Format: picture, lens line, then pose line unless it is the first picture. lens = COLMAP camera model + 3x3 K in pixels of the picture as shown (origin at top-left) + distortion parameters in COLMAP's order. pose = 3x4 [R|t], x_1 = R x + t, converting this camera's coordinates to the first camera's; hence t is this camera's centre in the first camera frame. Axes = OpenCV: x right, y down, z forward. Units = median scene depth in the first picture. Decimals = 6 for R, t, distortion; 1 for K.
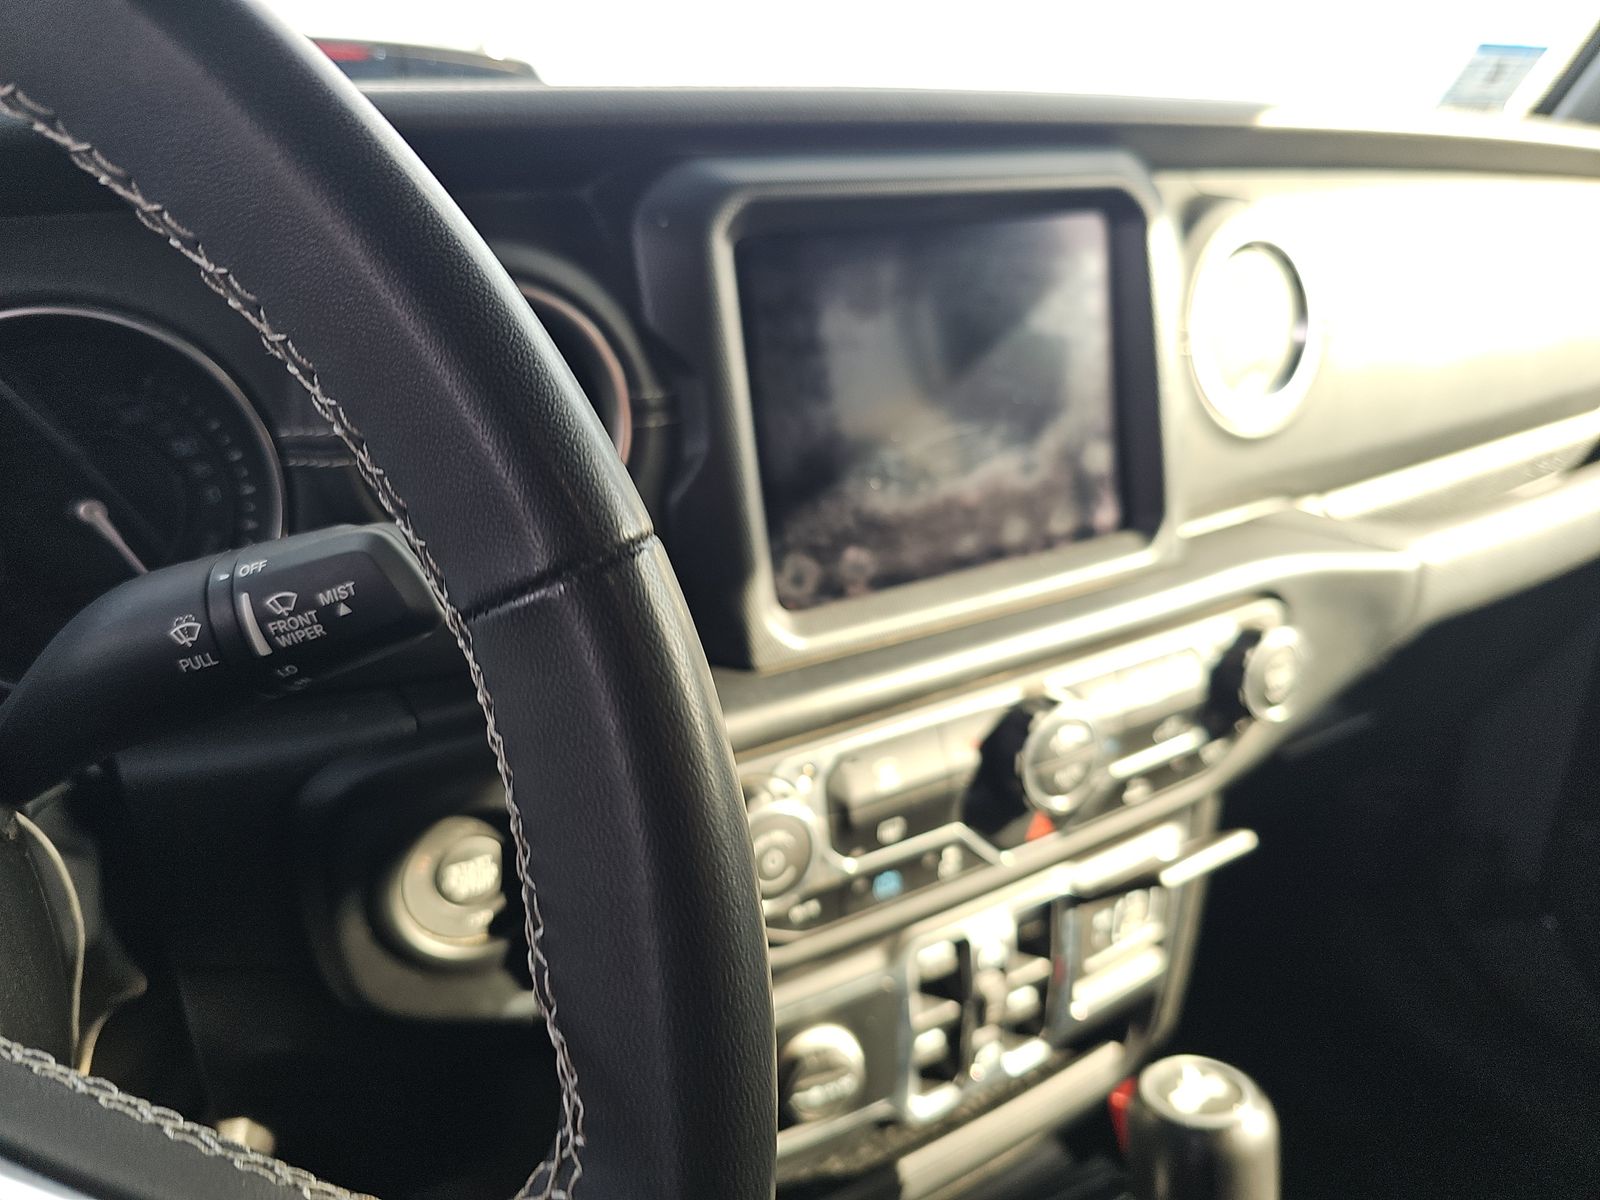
lens RADIAL K [[1079.3, 0, 791.4], [0, 1079.3, 603.4], [0, 0, 1]] dist [-0.025456, -0.002303]
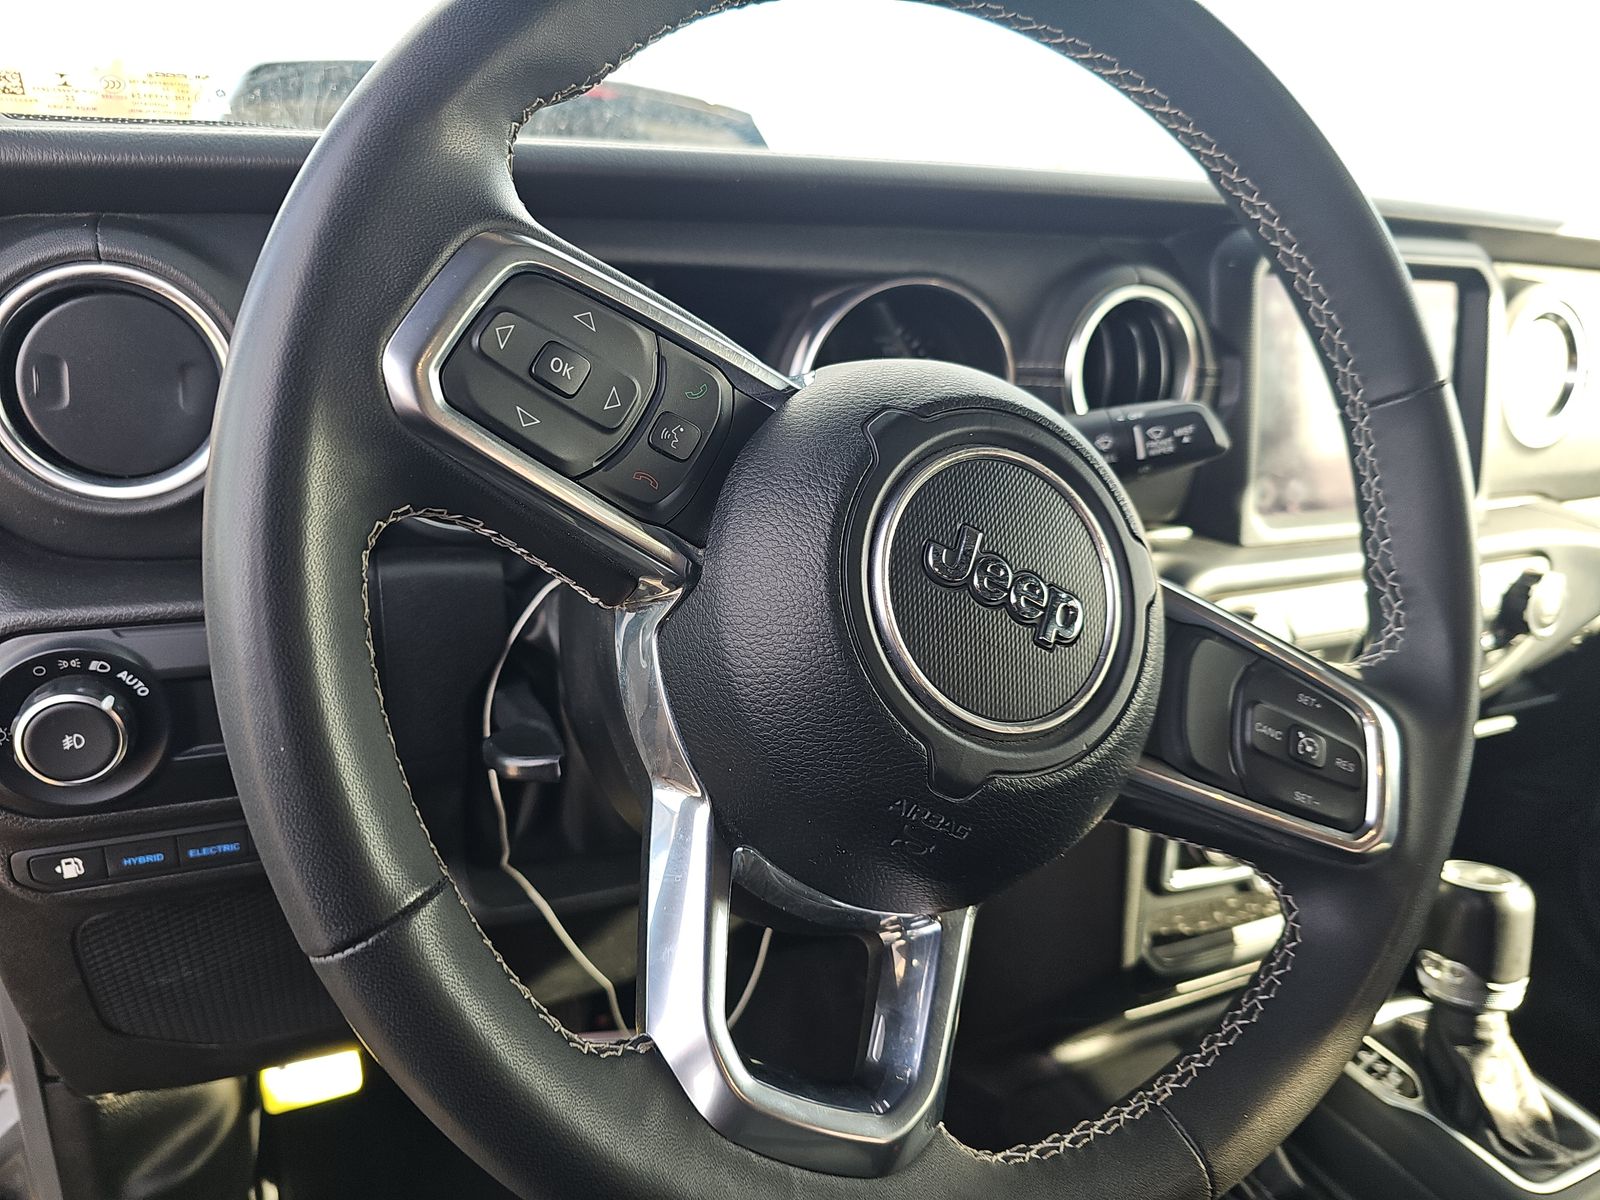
lens RADIAL K [[1079.3, 0, 808.1], [0, 1079.3, 594.9], [0, 0, 1]] dist [-0.025456, -0.002303]
pose [[0.992985, 0.099838, -0.063350, -0.476392], [-0.102505, 0.993914, -0.040346, 0.223995], [0.058937, 0.046556, 0.997176, -0.526519]]
